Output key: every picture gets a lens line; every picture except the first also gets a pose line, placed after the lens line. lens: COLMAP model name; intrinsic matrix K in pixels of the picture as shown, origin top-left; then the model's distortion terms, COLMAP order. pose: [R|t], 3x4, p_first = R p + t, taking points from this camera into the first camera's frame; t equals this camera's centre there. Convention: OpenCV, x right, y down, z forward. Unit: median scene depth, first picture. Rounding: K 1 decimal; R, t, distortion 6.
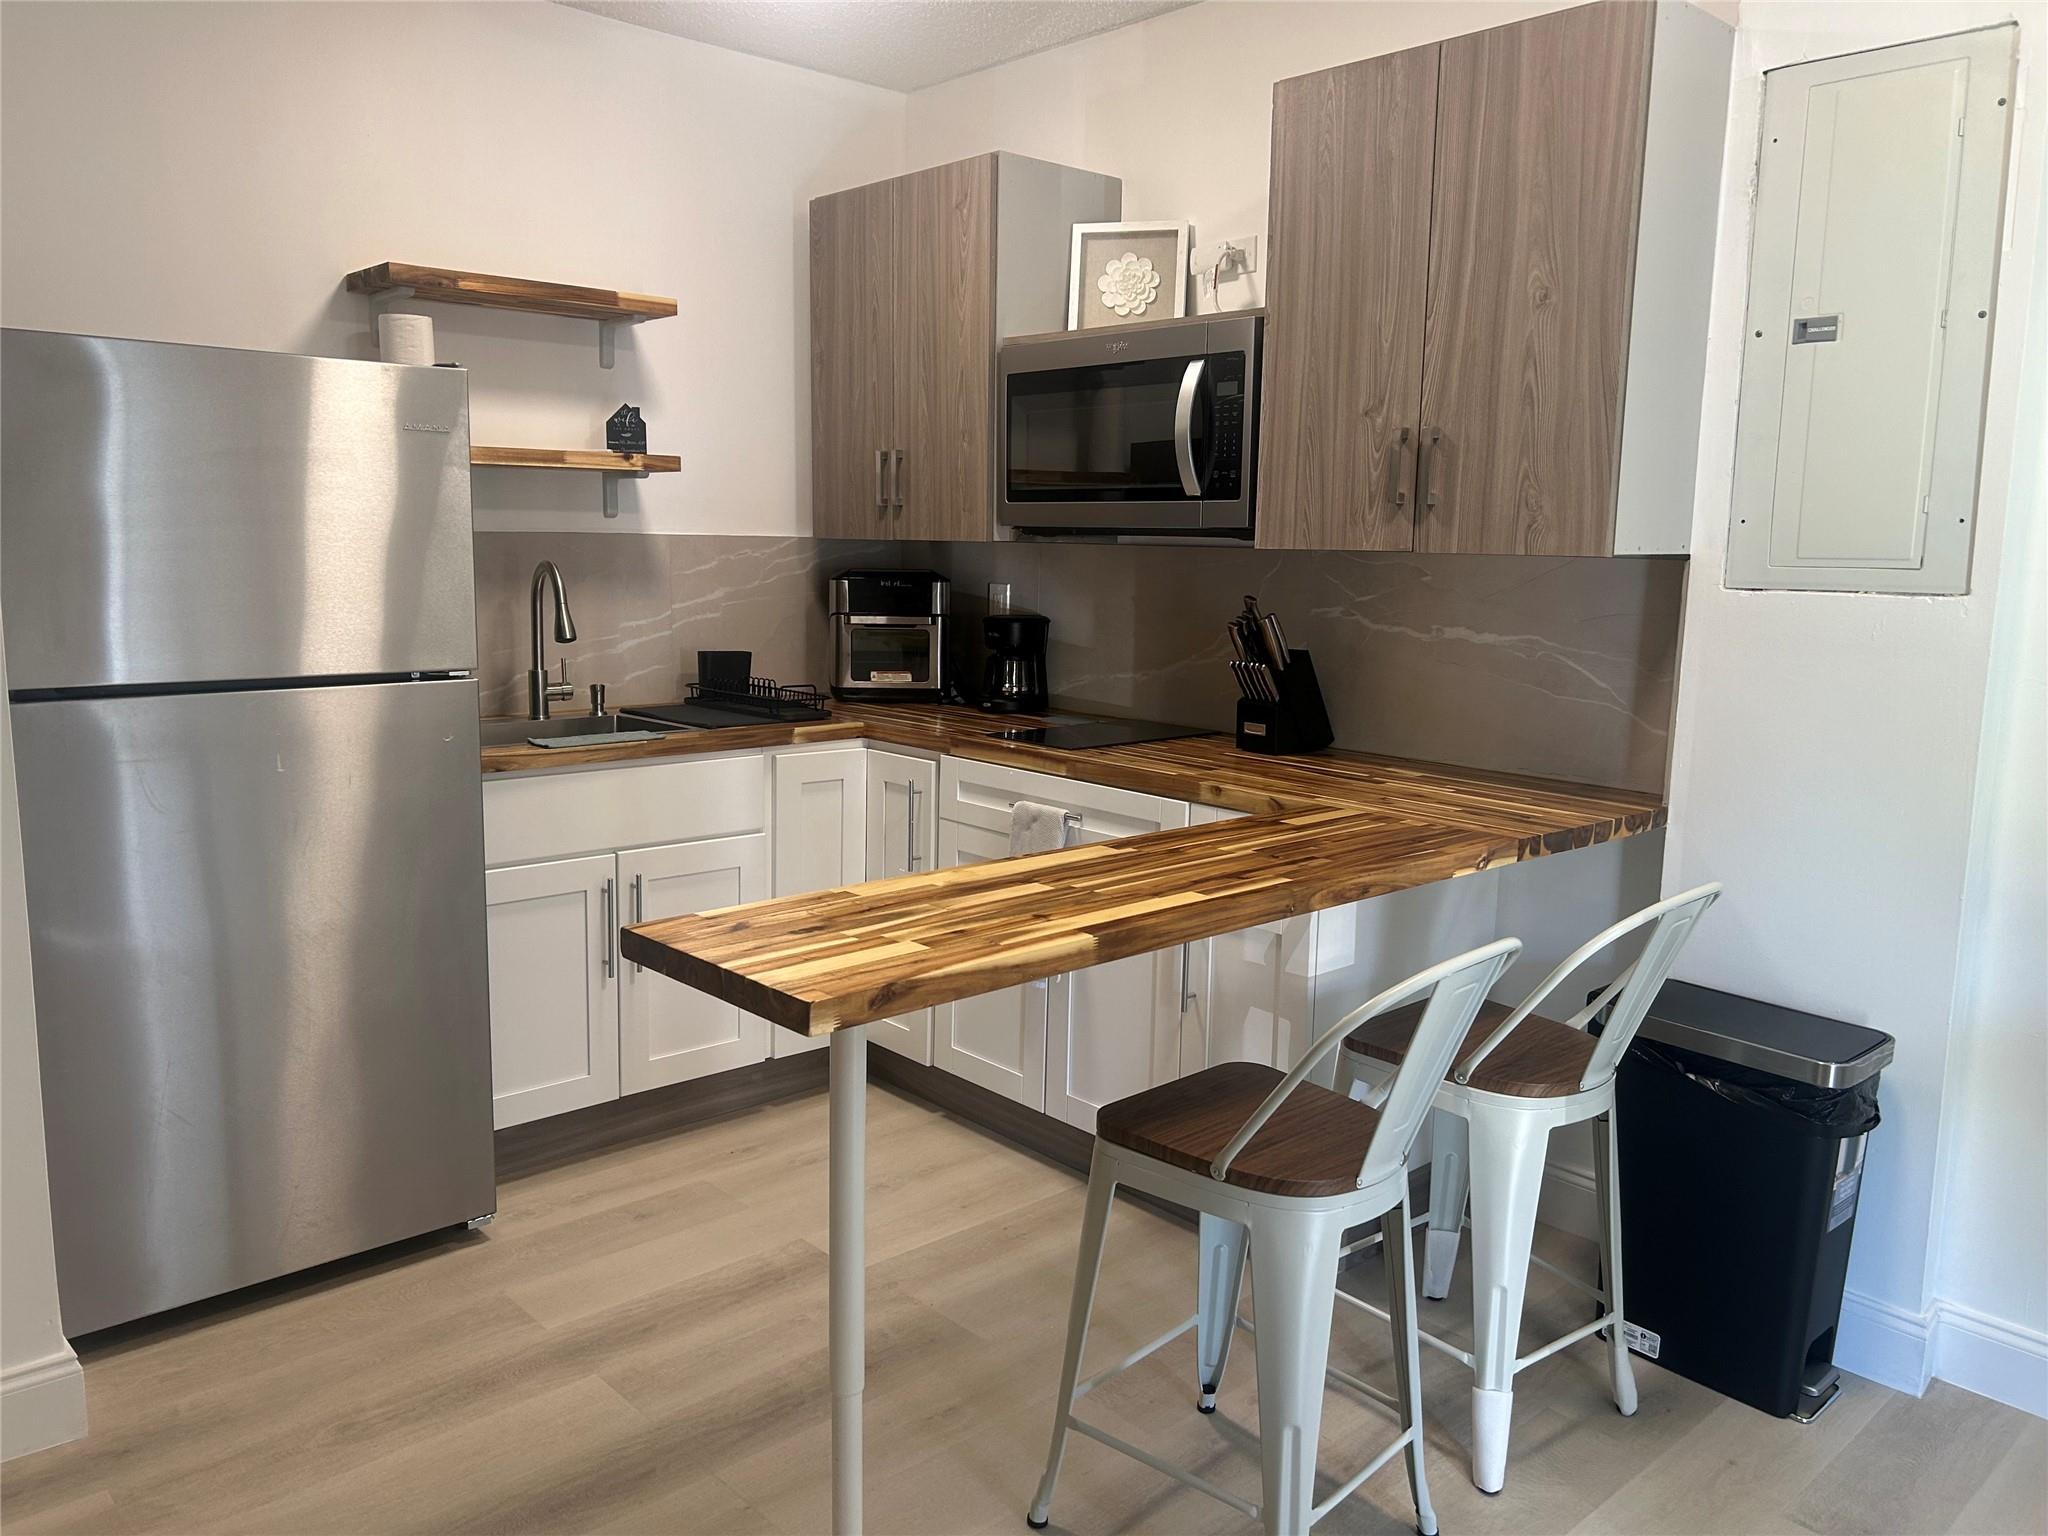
lens RADIAL K [[1537.0, 0, 1033.3], [0, 1537.0, 768.0], [0, 0, 1]] dist [0.000824, -0.011769]
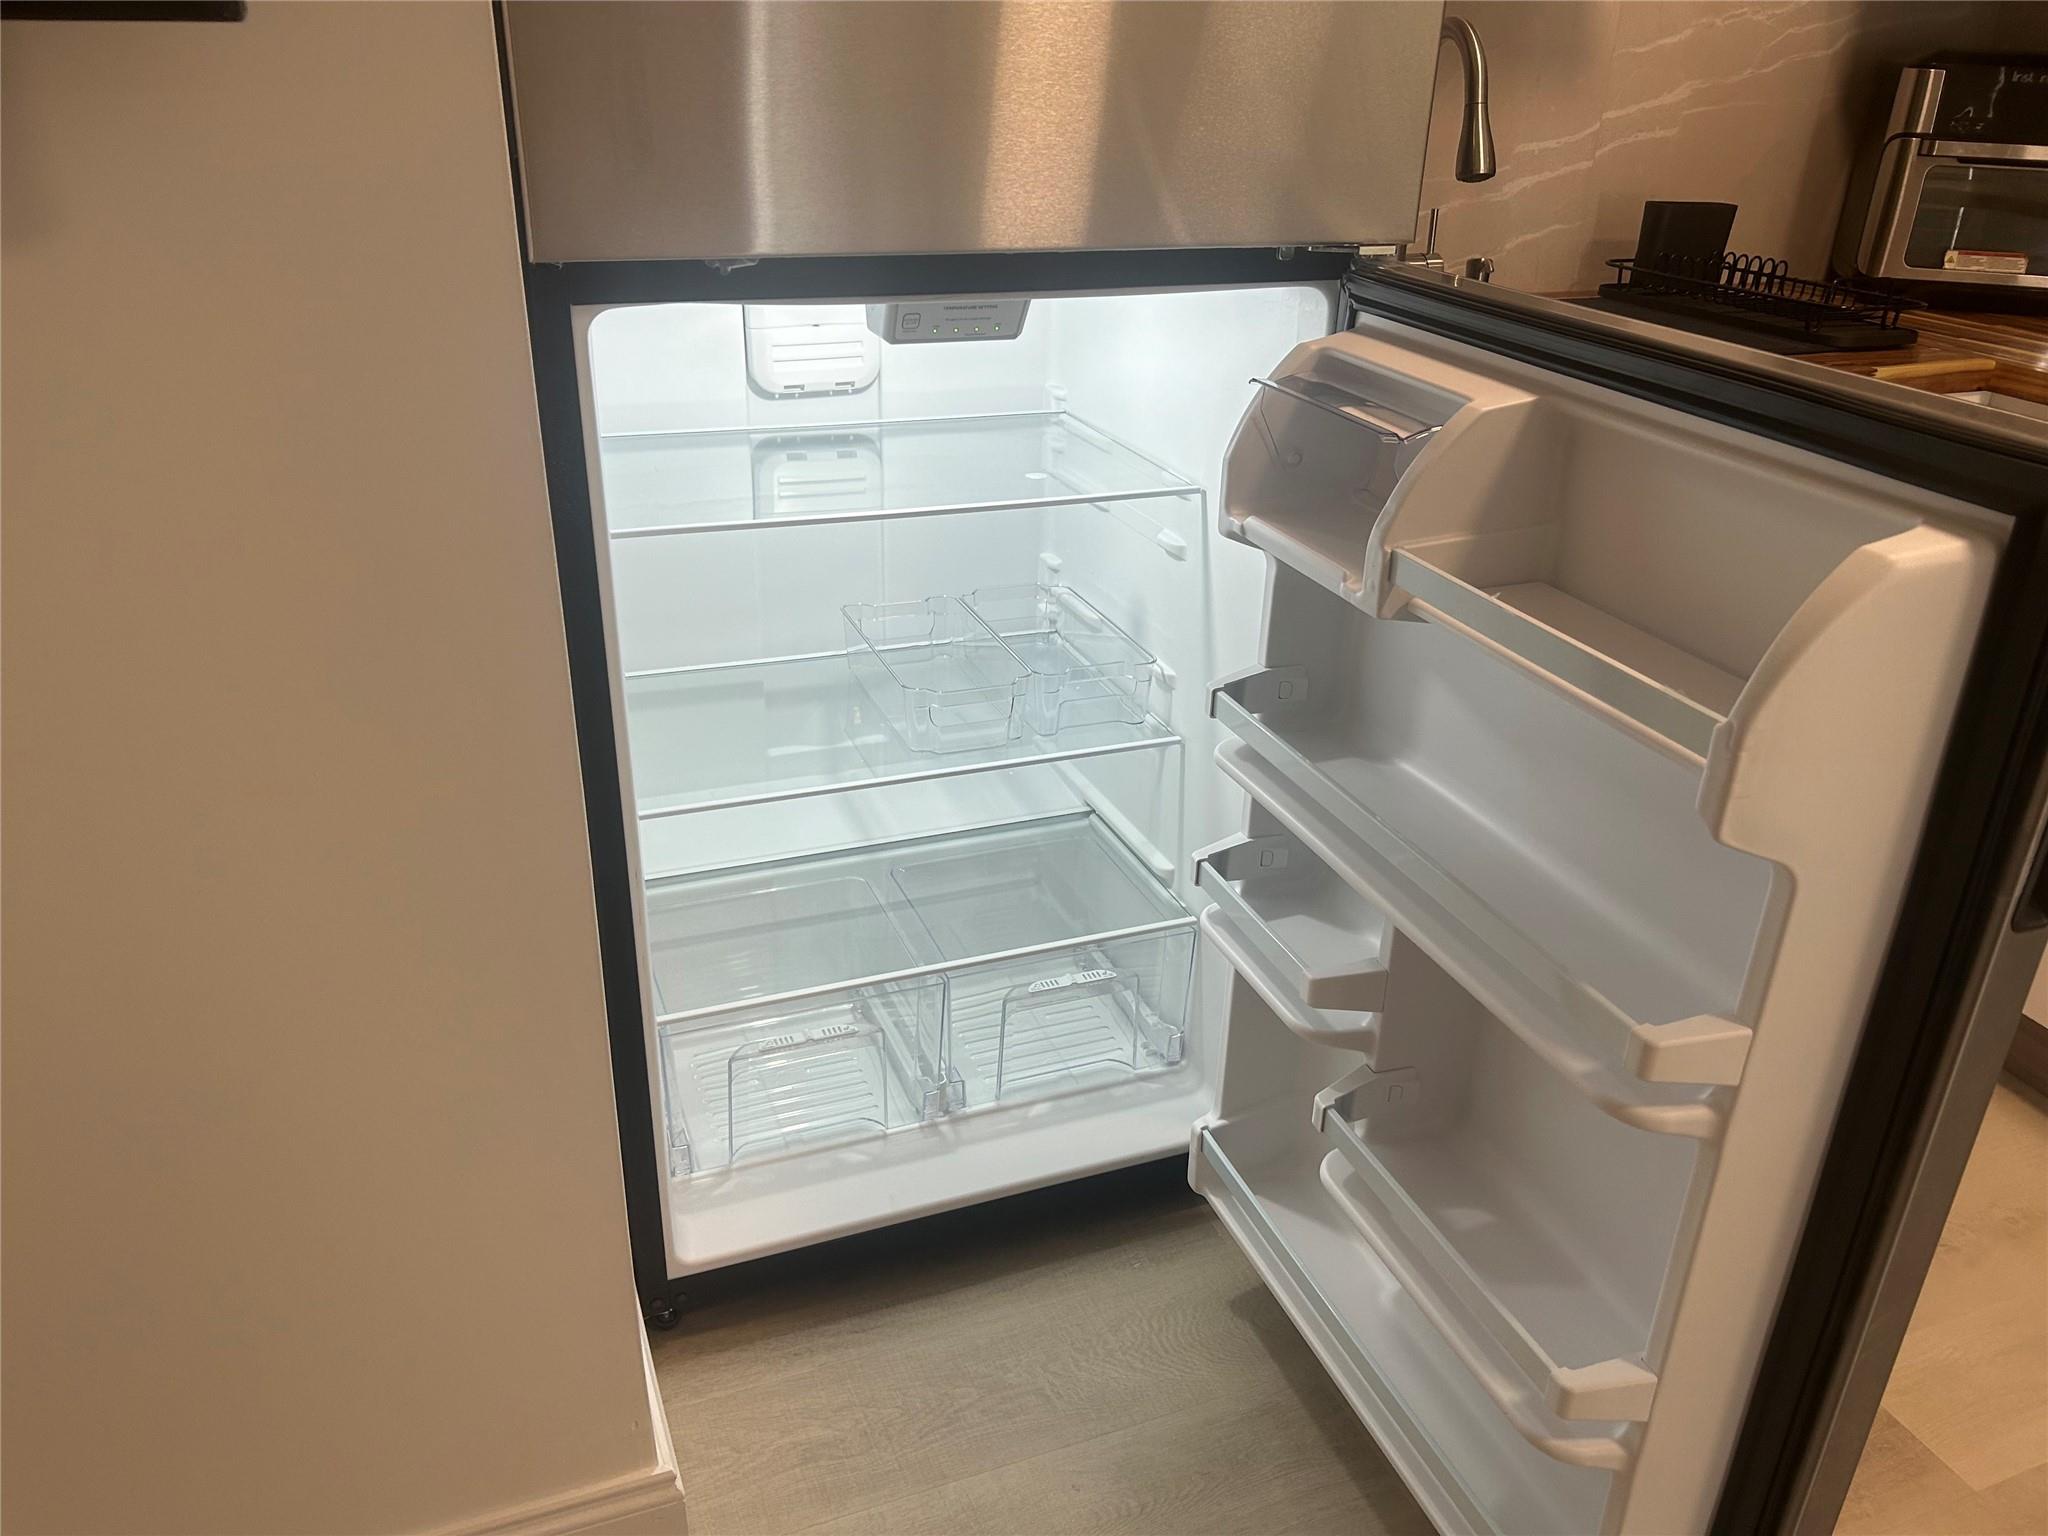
lens RADIAL K [[1537.0, 0, 1018.4], [0, 1537.0, 769.5], [0, 0, 1]] dist [0.000824, -0.011769]
pose [[0.928533, 0.157799, -0.336044, -0.206168], [-0.055201, 0.953792, 0.295352, -0.030035], [0.367122, -0.255694, 0.894339, 0.349519]]
